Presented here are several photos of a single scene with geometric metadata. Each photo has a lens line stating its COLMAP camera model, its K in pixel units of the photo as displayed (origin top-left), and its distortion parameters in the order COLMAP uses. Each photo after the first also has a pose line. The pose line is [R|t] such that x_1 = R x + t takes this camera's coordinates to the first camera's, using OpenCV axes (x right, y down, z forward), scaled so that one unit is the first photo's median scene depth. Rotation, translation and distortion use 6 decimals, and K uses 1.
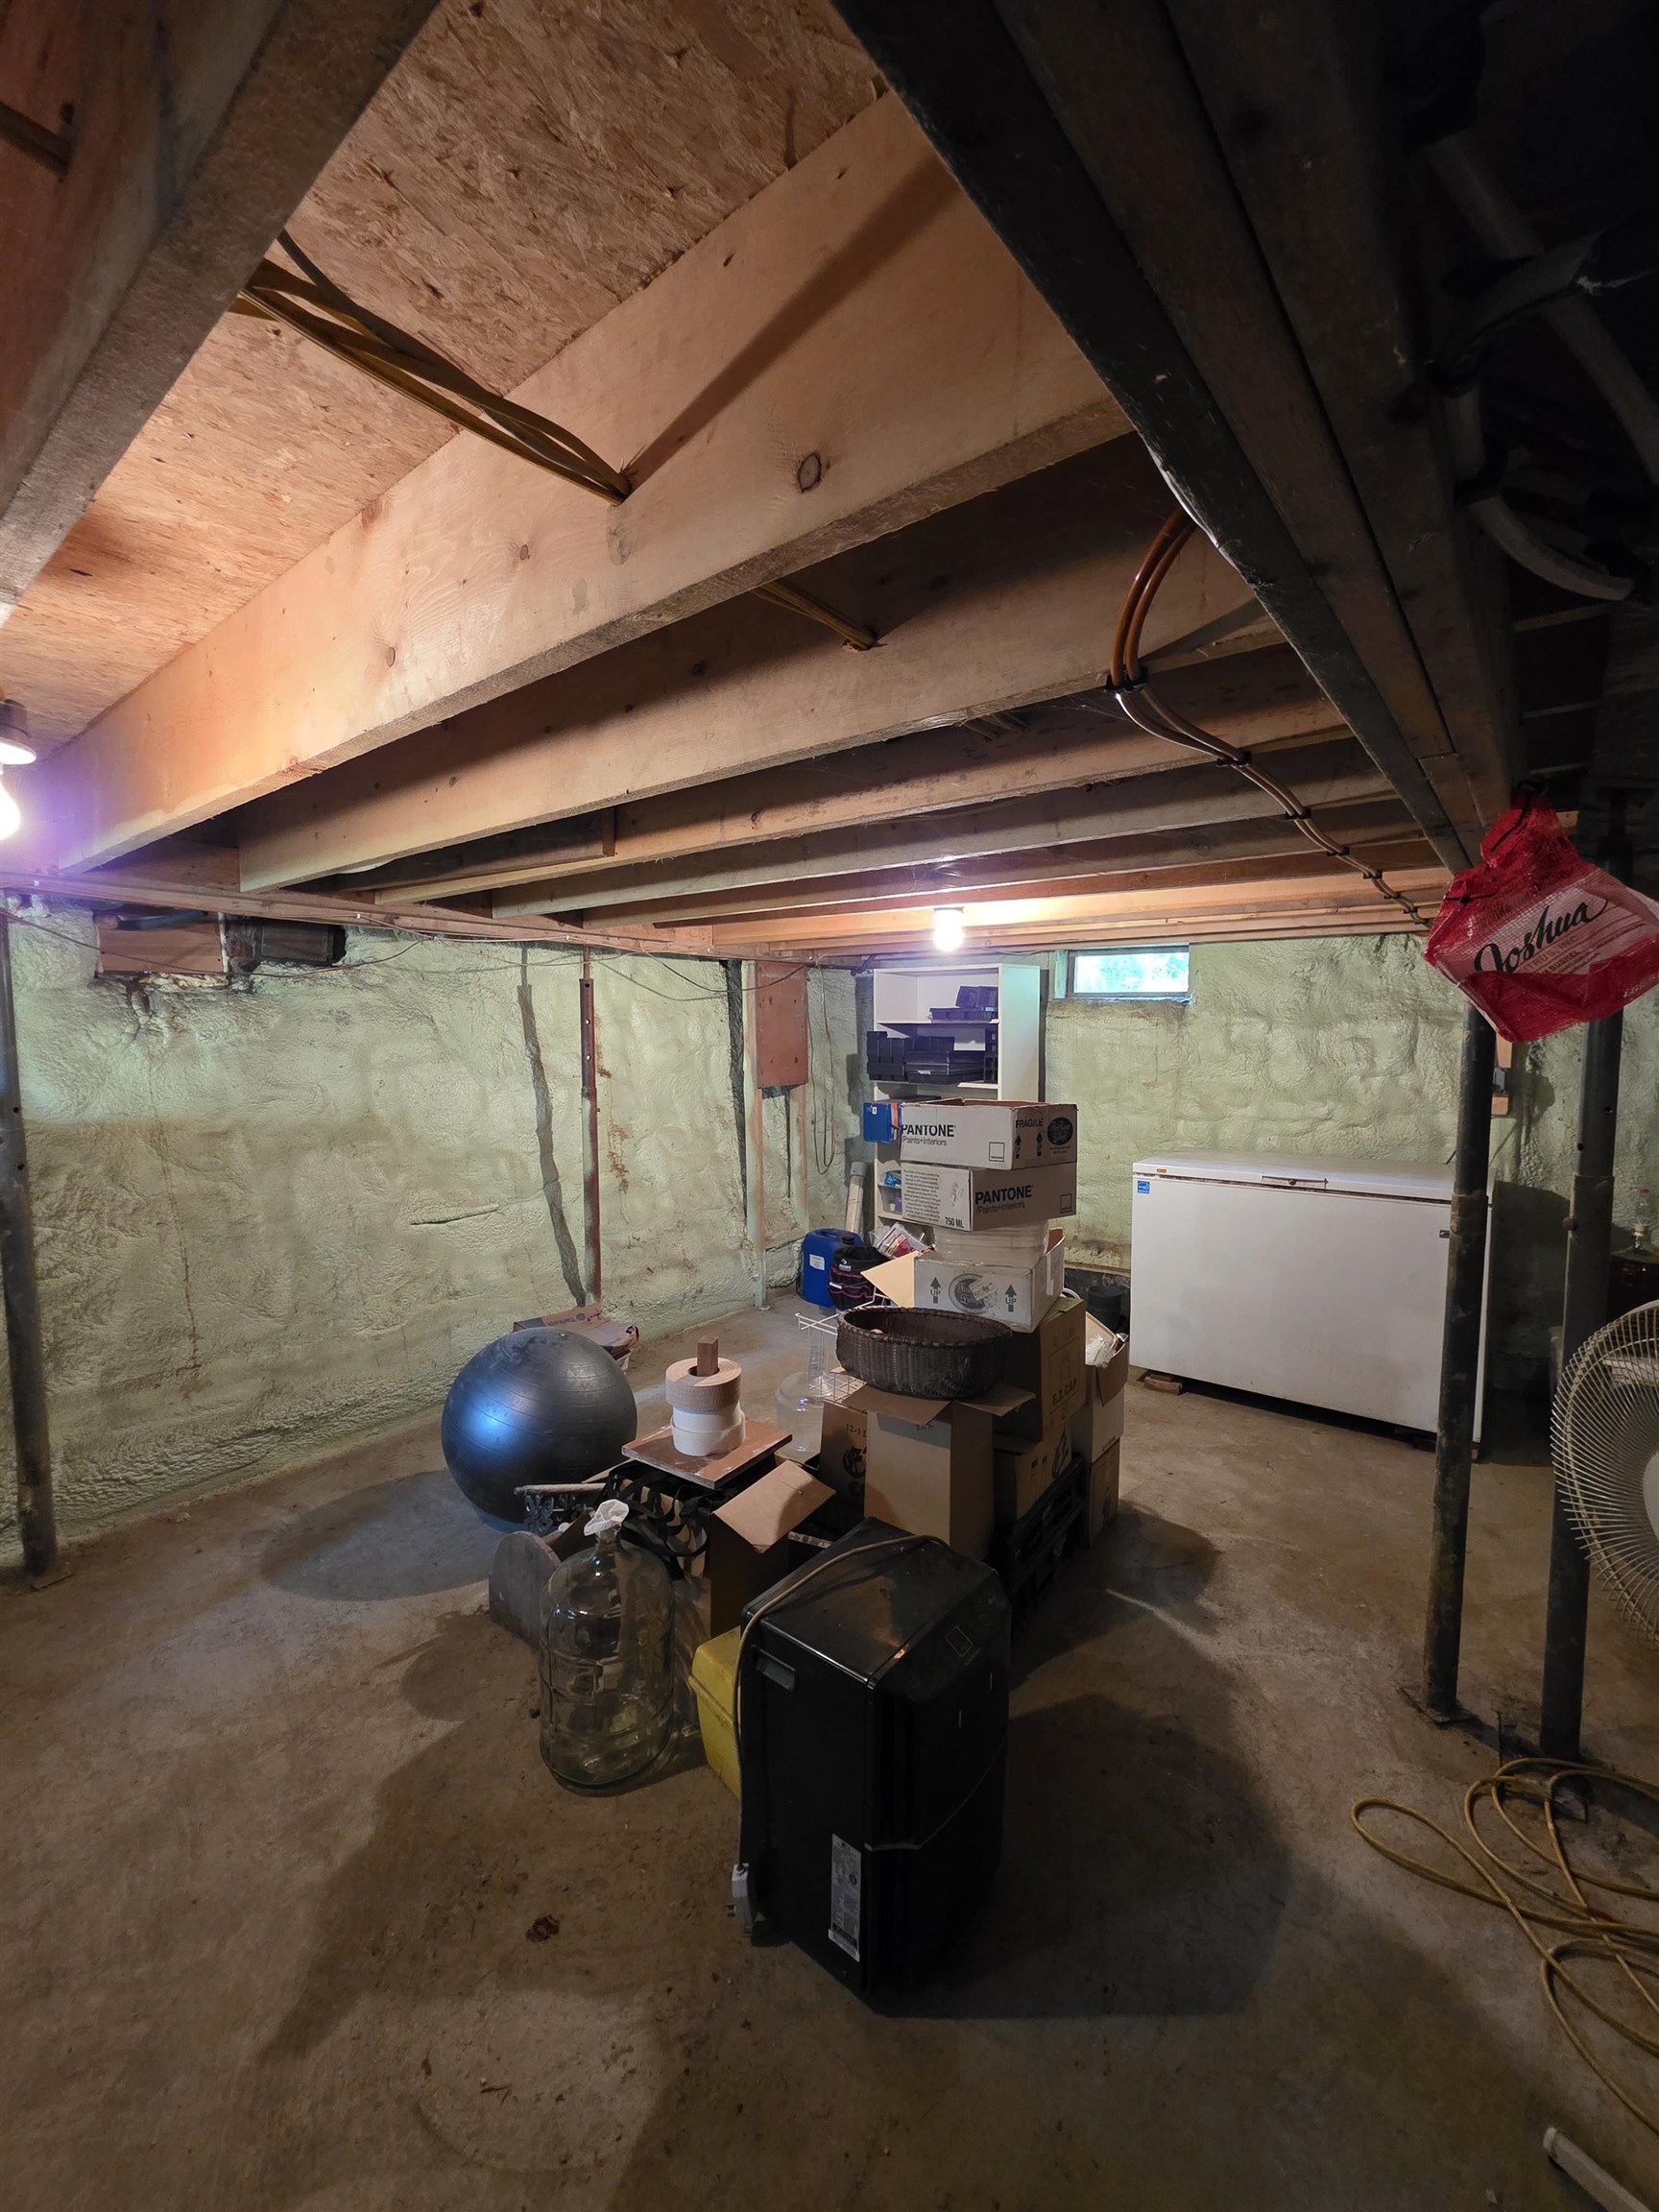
lens RADIAL K [[882.3, 0, 829.9], [0, 882.3, 1100.5], [0, 0, 1]] dist [-0.002068, -0.000333]
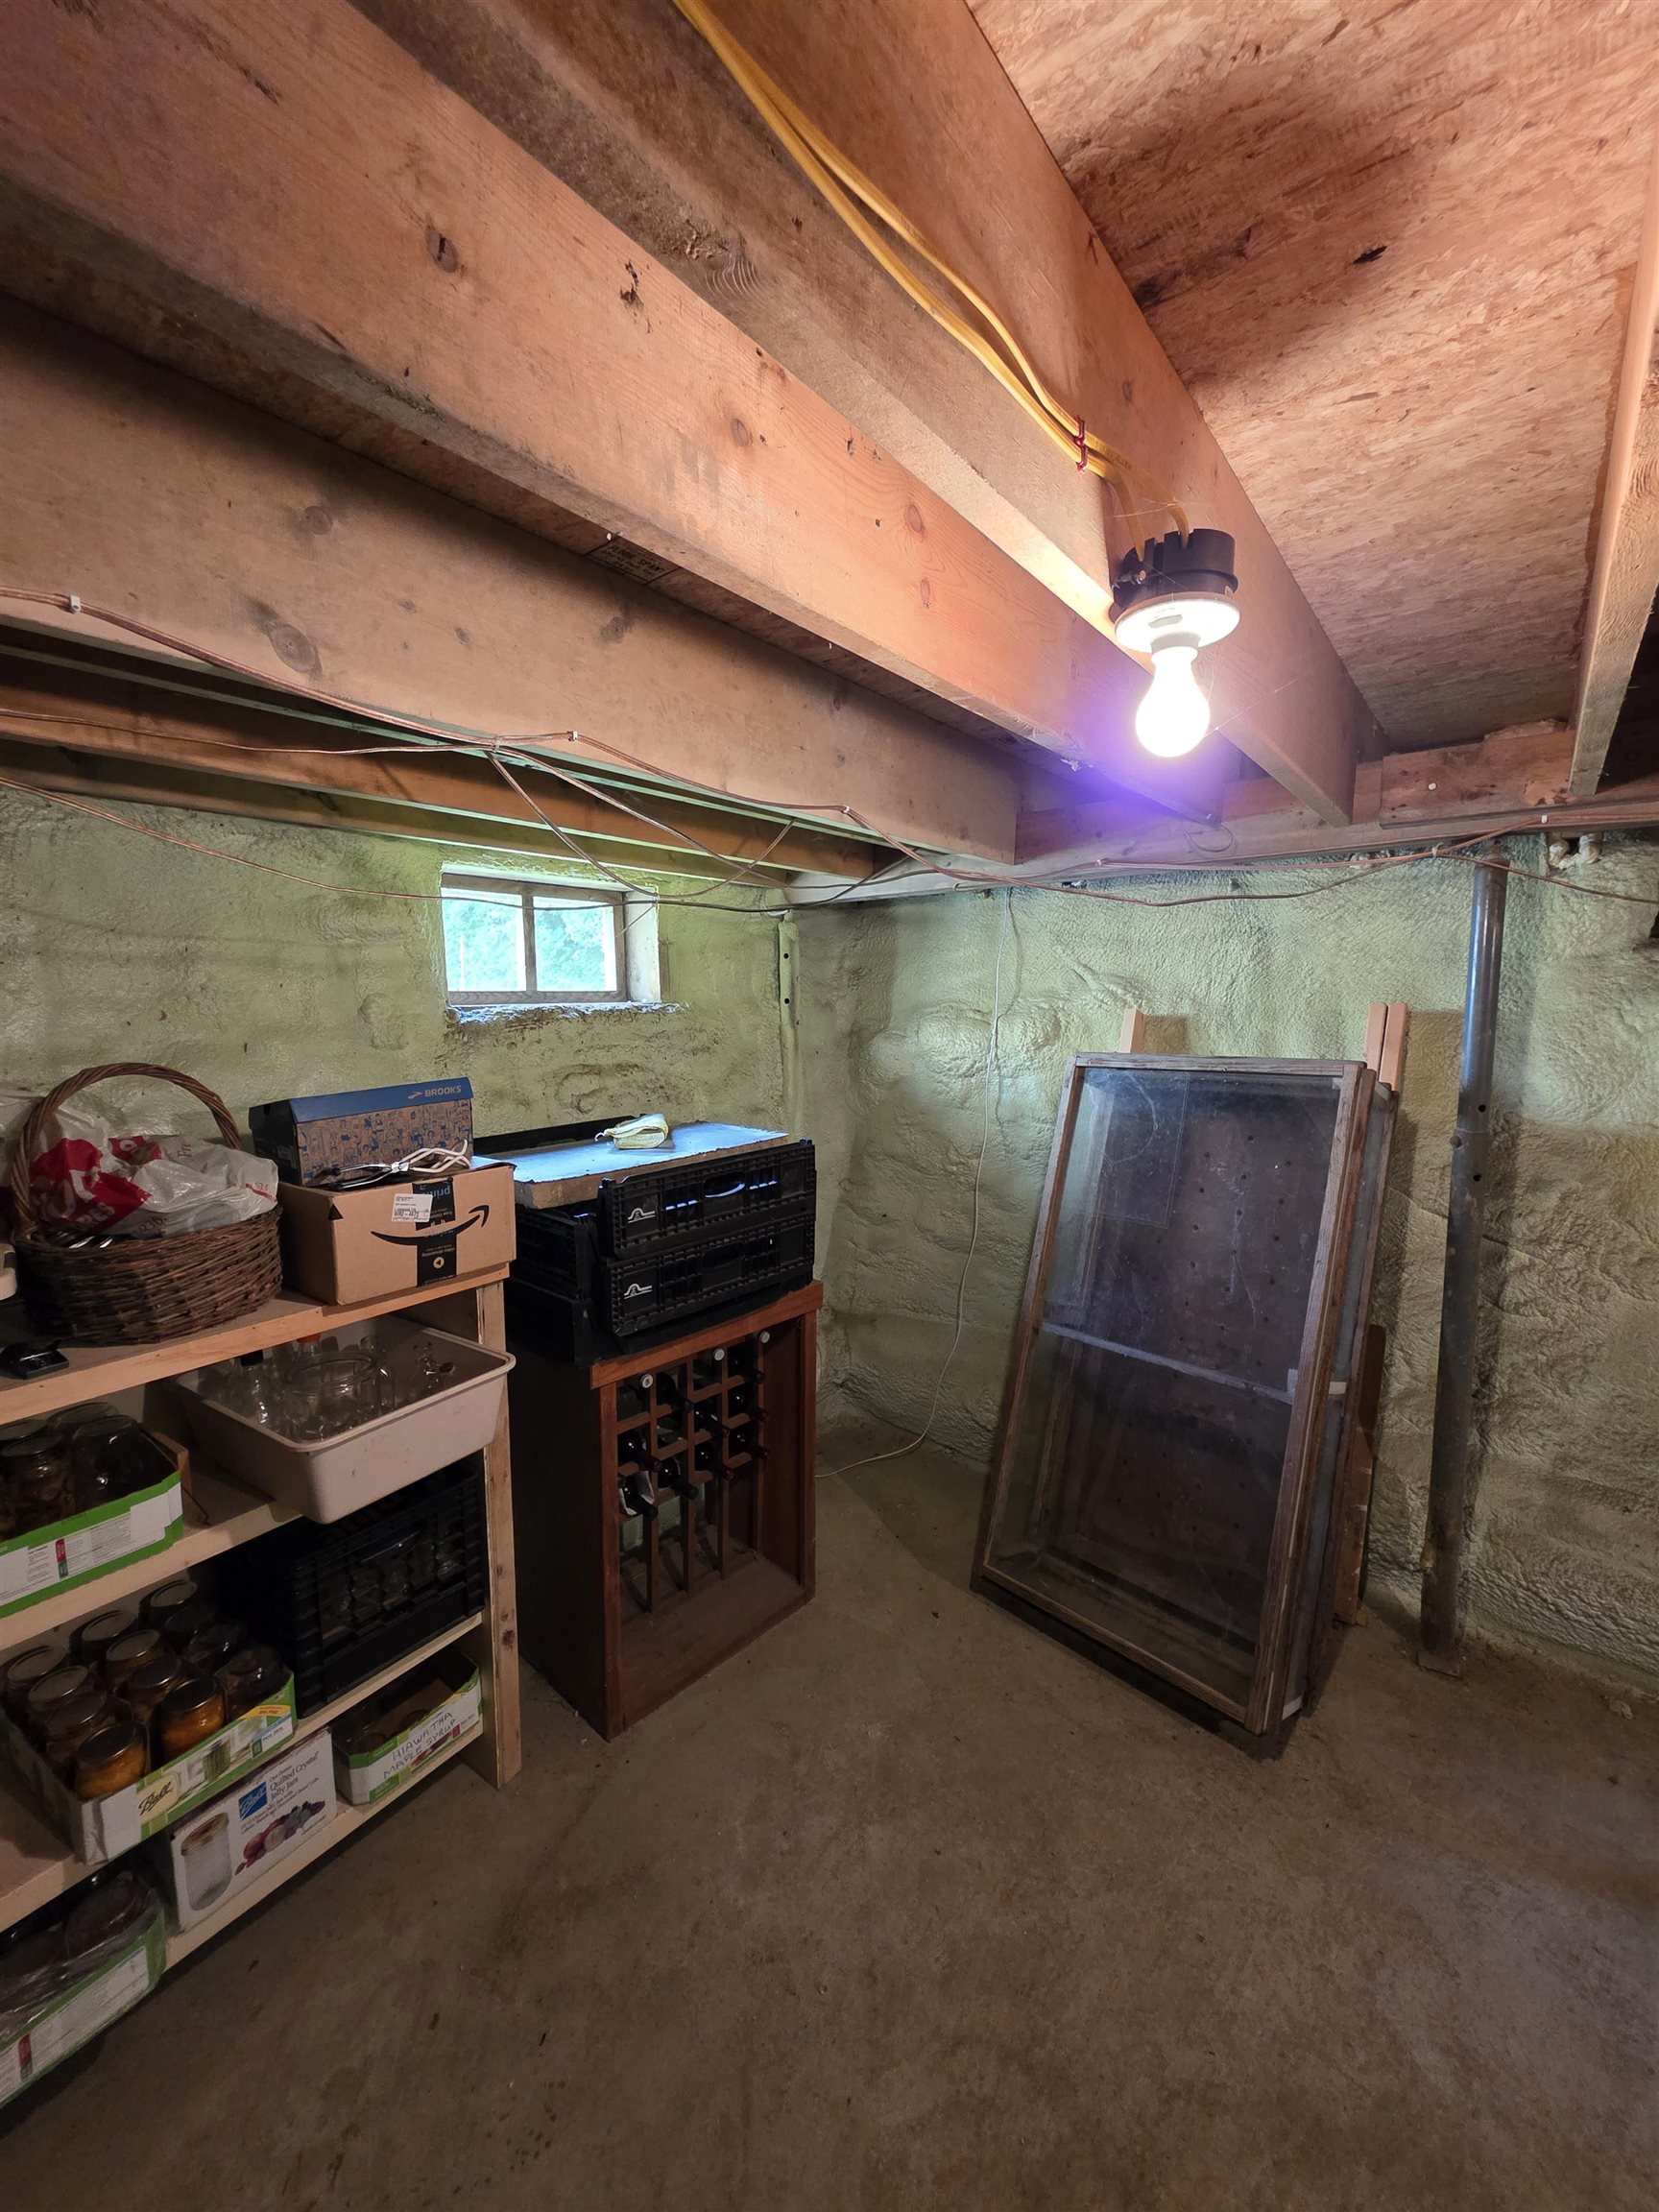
lens RADIAL K [[882.3, 0, 826.9], [0, 882.3, 1103.1], [0, 0, 1]] dist [-0.002068, -0.000333]
pose [[0.006085, 0.106593, -0.994284, -0.097713], [-0.071444, 0.991808, 0.105891, -0.032182], [0.997426, 0.070392, 0.013651, 0.330918]]
